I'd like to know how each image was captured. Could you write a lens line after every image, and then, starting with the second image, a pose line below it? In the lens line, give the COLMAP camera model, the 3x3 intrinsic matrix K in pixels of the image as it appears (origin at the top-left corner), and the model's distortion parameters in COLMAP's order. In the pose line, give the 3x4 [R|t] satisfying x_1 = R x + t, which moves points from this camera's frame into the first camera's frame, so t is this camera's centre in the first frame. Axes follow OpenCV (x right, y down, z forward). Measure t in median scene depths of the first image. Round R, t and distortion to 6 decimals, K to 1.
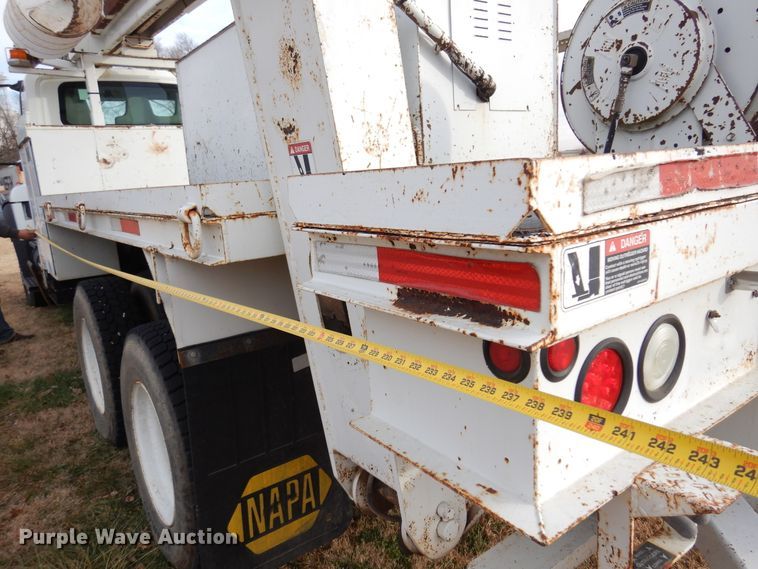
lens RADIAL K [[538.1, 0, 379.7], [0, 538.1, 284.1], [0, 0, 1]] dist [0.026154, -0.017132]
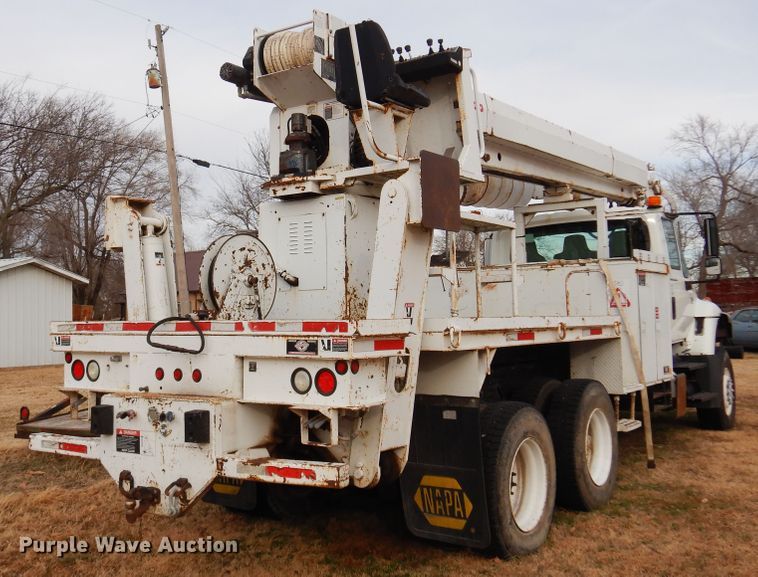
lens RADIAL K [[808.0, 0, 327.0], [0, 808.0, 265.6], [0, 0, 1]] dist [0.039206, 0.000000]
pose [[0.284480, 0.005115, -0.958668, 4.090771], [-0.206329, 0.976878, -0.056016, -0.392037], [0.936215, 0.213737, 0.278958, 0.454772]]
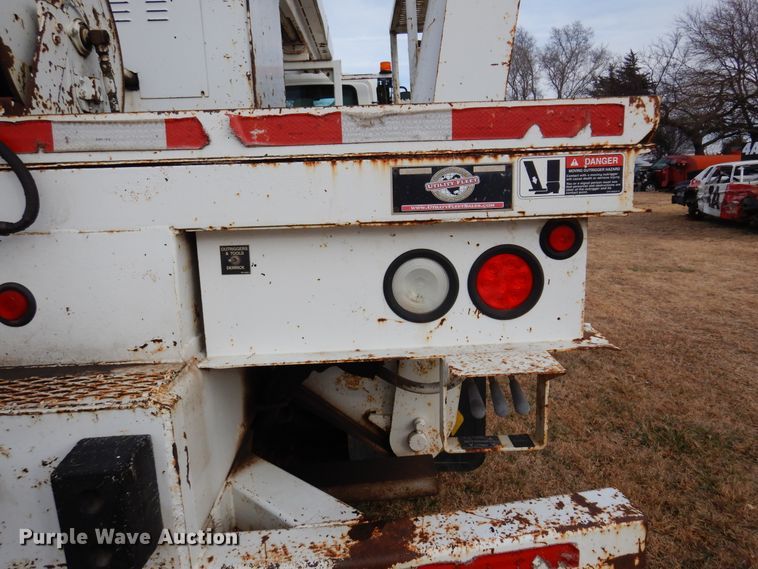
lens RADIAL K [[538.1, 0, 376.7], [0, 538.1, 284.1], [0, 0, 1]] dist [0.026154, -0.017132]
pose [[0.816774, 0.145183, -0.558392, 1.603954], [-0.137424, 0.988922, 0.056108, -0.163317], [0.560352, 0.030909, 0.827678, 0.665021]]
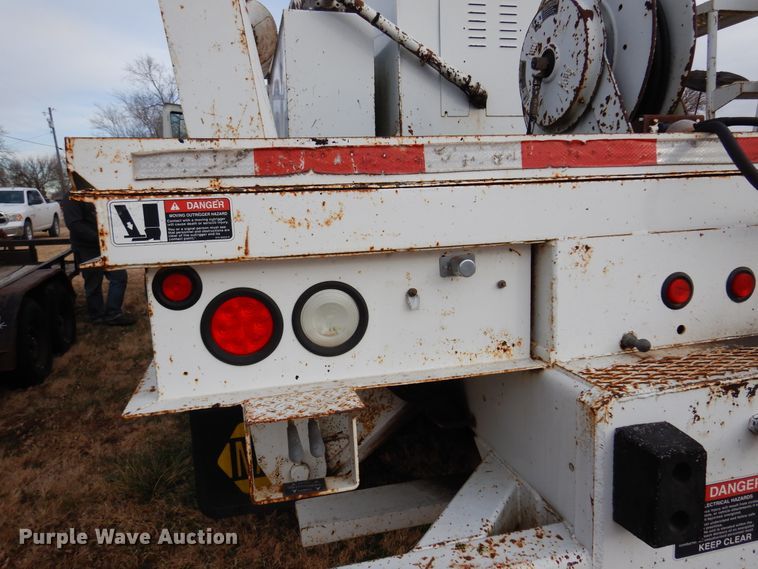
lens RADIAL K [[538.1, 0, 378.9], [0, 538.1, 283.8], [0, 0, 1]] dist [0.026154, -0.017132]
pose [[0.925520, 0.093861, -0.366883, 0.610476], [-0.103174, 0.994646, -0.005809, 0.034165], [0.364373, 0.043229, 0.930249, -0.030522]]
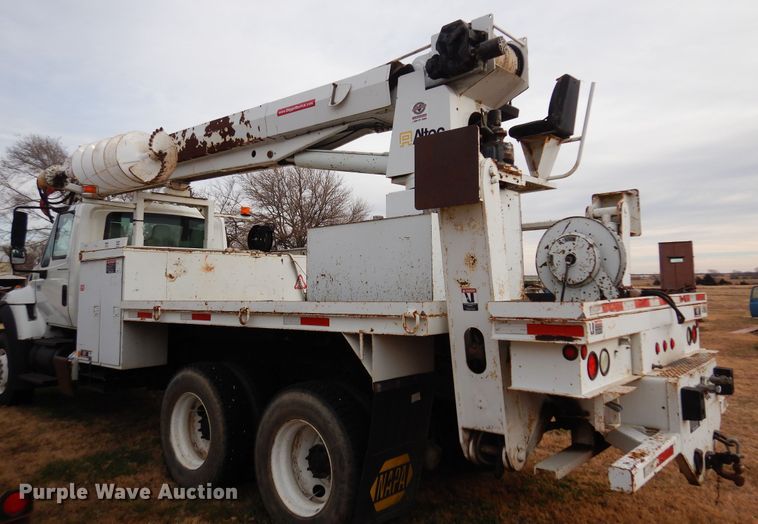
lens RADIAL K [[555.2, 0, 393.9], [0, 555.2, 236.1], [0, 0, 1]] dist [0.015699, 0.000295]
pose [[0.973678, 0.070721, 0.216678, -0.886895], [-0.002665, 0.954114, -0.299433, 0.248796], [-0.227912, 0.290974, 0.929188, -1.217881]]
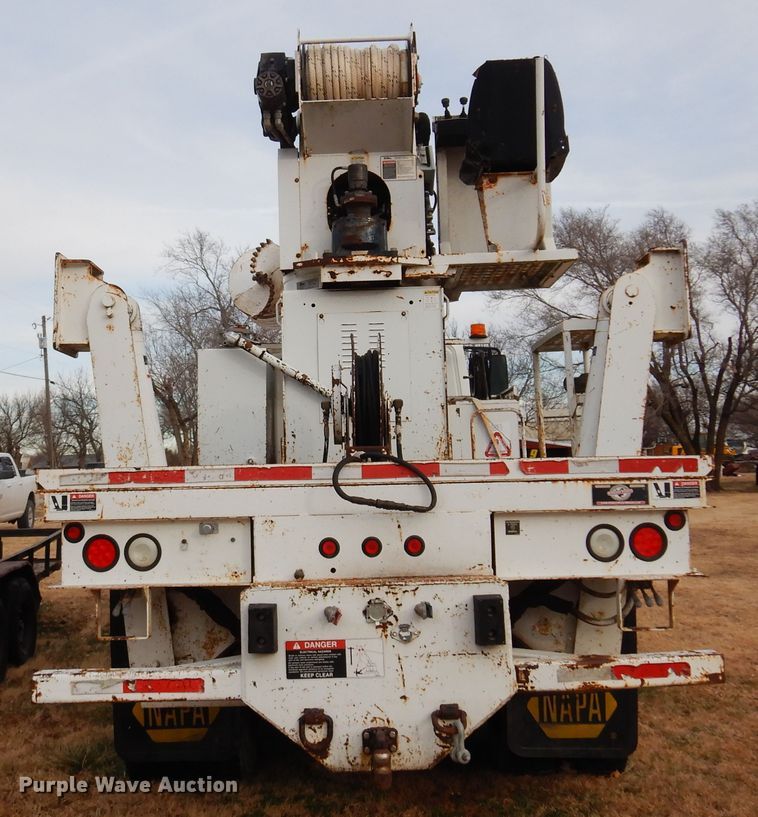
lens RADIAL K [[1118.3, 0, 317.5], [0, 1118.3, 368.3], [0, 0, 1]] dist [0.016141, 0.000000]
pose [[0.781048, -0.009006, -0.624406, 2.486030], [-0.158358, 0.964355, -0.211995, 0.164523], [0.604058, 0.264458, 0.751782, -1.454880]]
